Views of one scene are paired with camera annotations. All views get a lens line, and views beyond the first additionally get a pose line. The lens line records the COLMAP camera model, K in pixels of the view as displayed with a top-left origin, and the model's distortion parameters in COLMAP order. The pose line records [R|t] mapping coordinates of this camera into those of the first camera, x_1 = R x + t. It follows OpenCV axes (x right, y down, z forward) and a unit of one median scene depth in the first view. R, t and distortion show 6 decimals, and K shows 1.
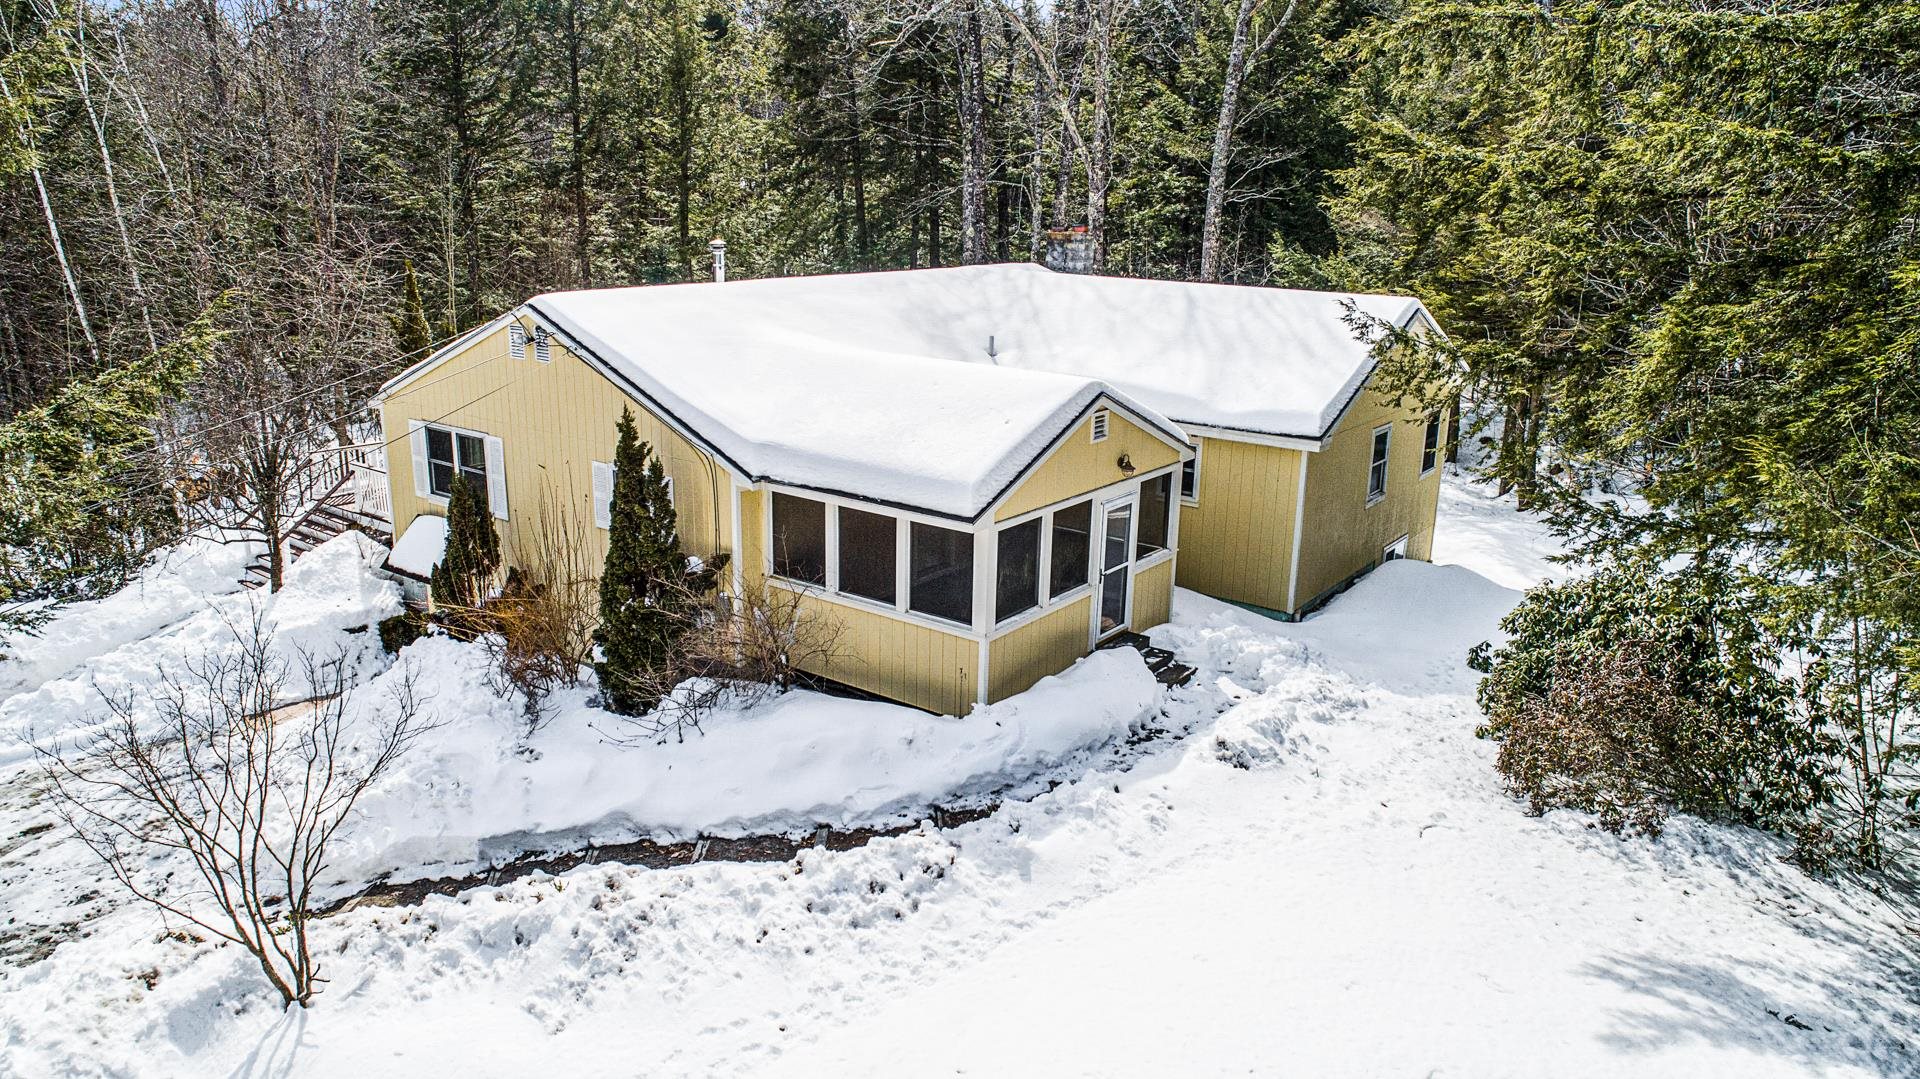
lens RADIAL K [[1300.1, 0, 960.0], [0, 1300.1, 539.5], [0, 0, 1]] dist [-0.003436, 0.001914]
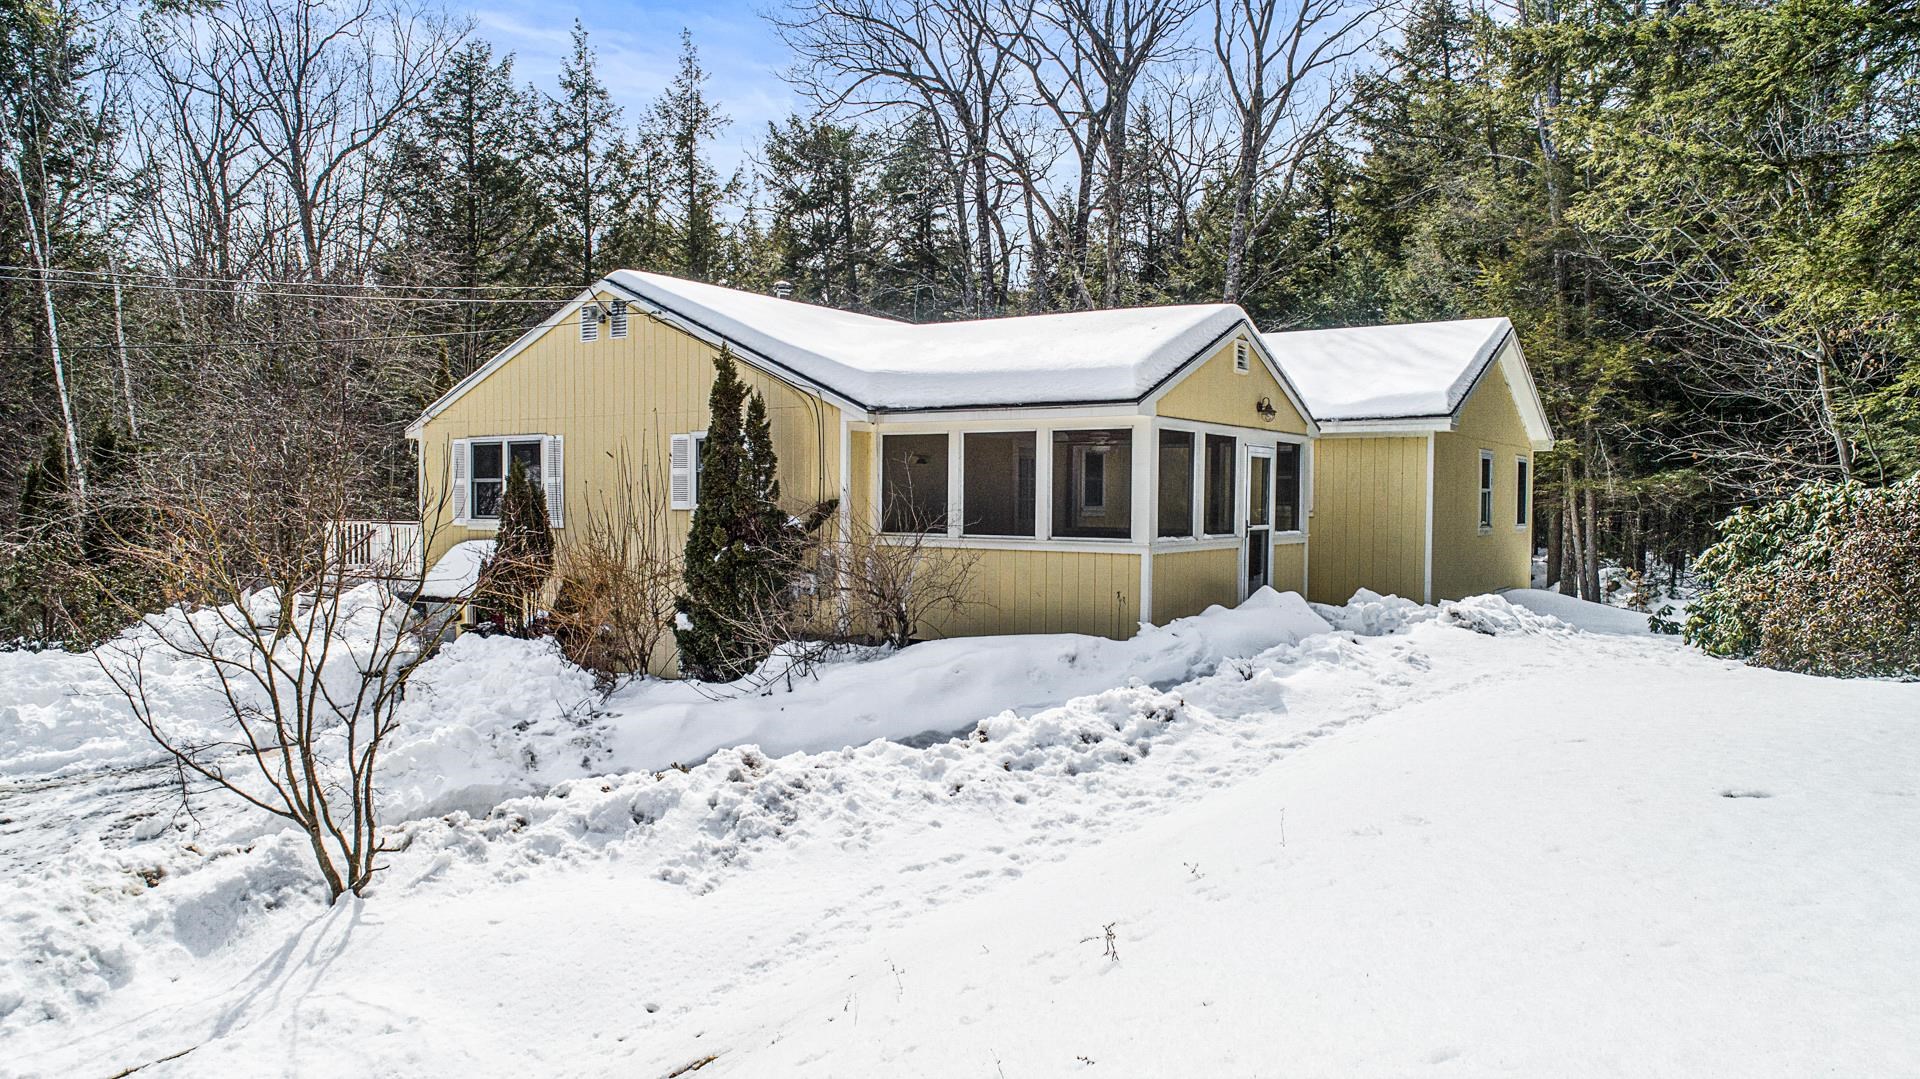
lens RADIAL K [[1292.2, 0, 960.0], [0, 1292.2, 539.5], [0, 0, 1]] dist [-0.006873, -0.001592]
pose [[0.998923, -0.013335, 0.044434, -0.162368], [0.023670, 0.970249, -0.240951, 0.307968], [-0.039899, 0.241743, 0.969520, 0.178364]]
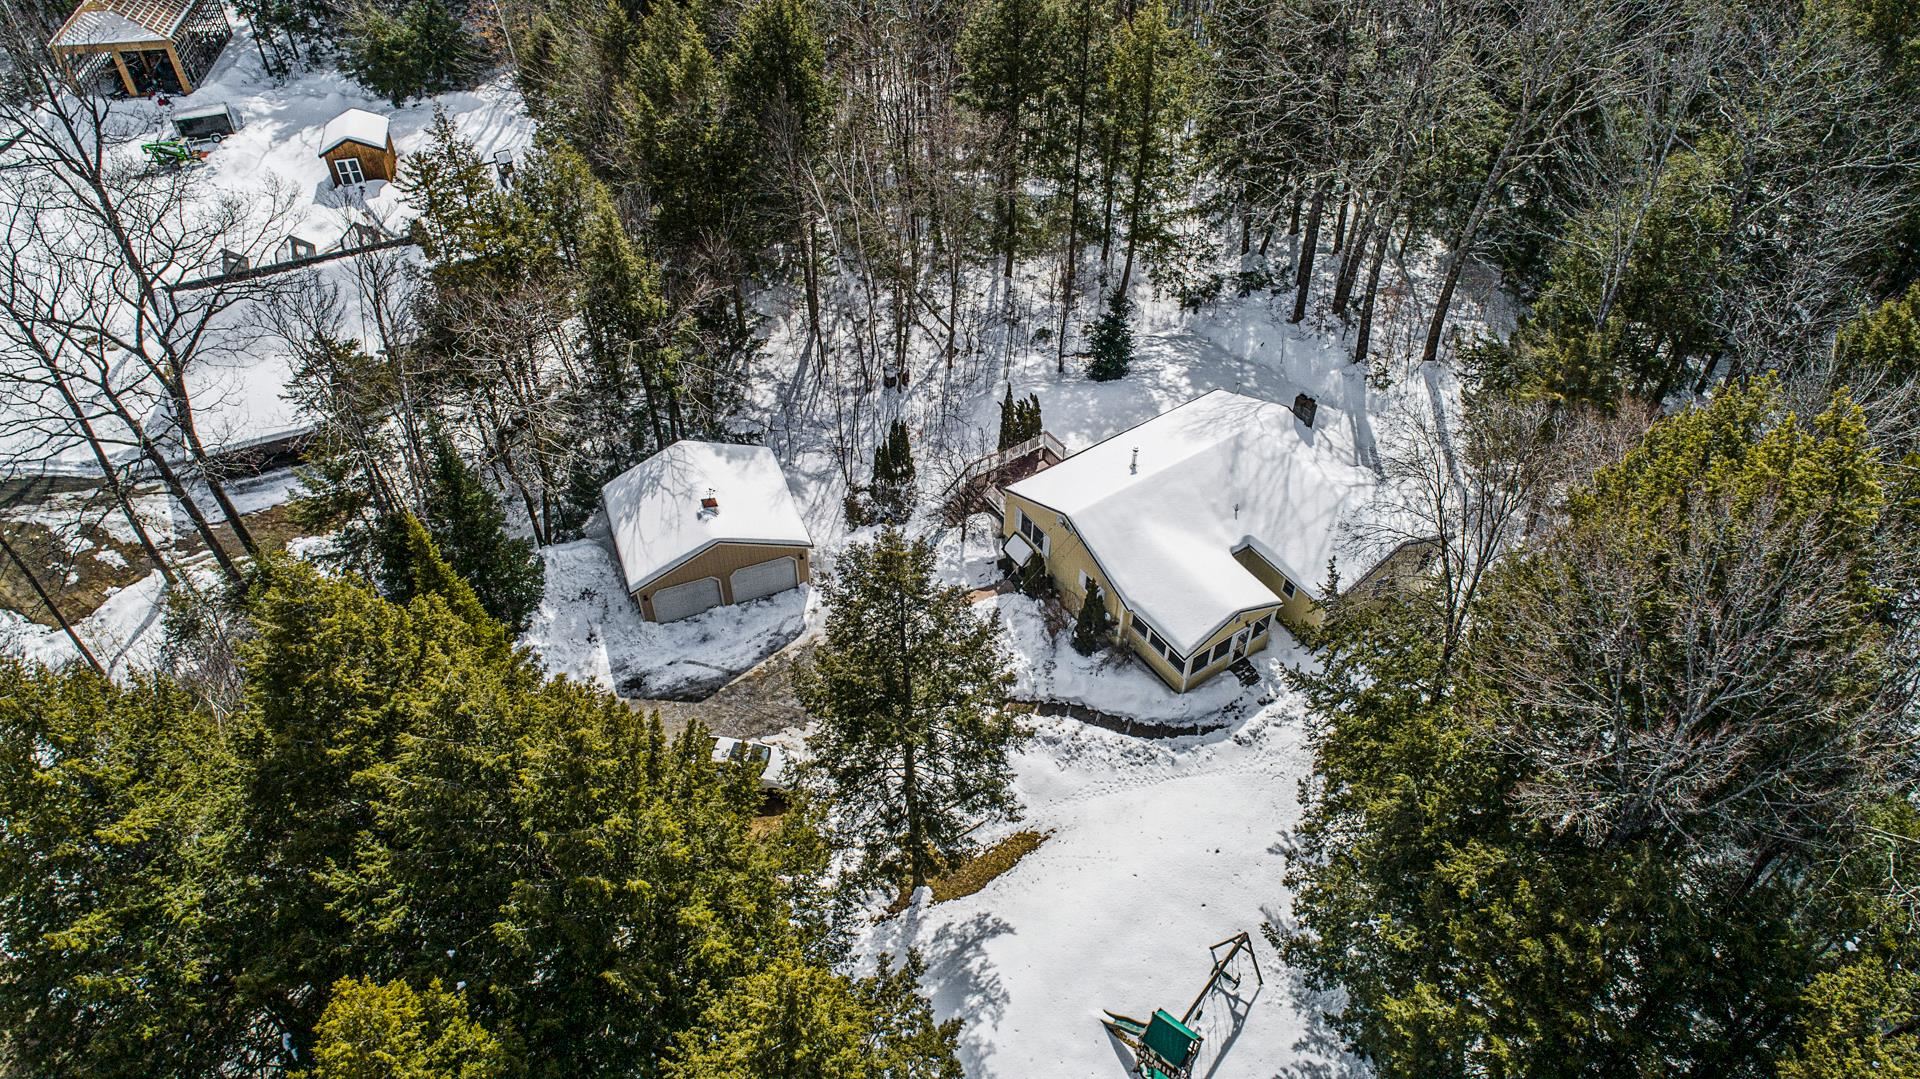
lens RADIAL K [[1292.2, 0, 960.0], [0, 1292.2, 539.5], [0, 0, 1]] dist [-0.006873, -0.001592]
pose [[0.943745, 0.206063, -0.258617, 0.294154], [-0.062471, 0.879114, 0.472499, -2.044309], [0.324718, -0.429763, 0.842533, -2.149481]]
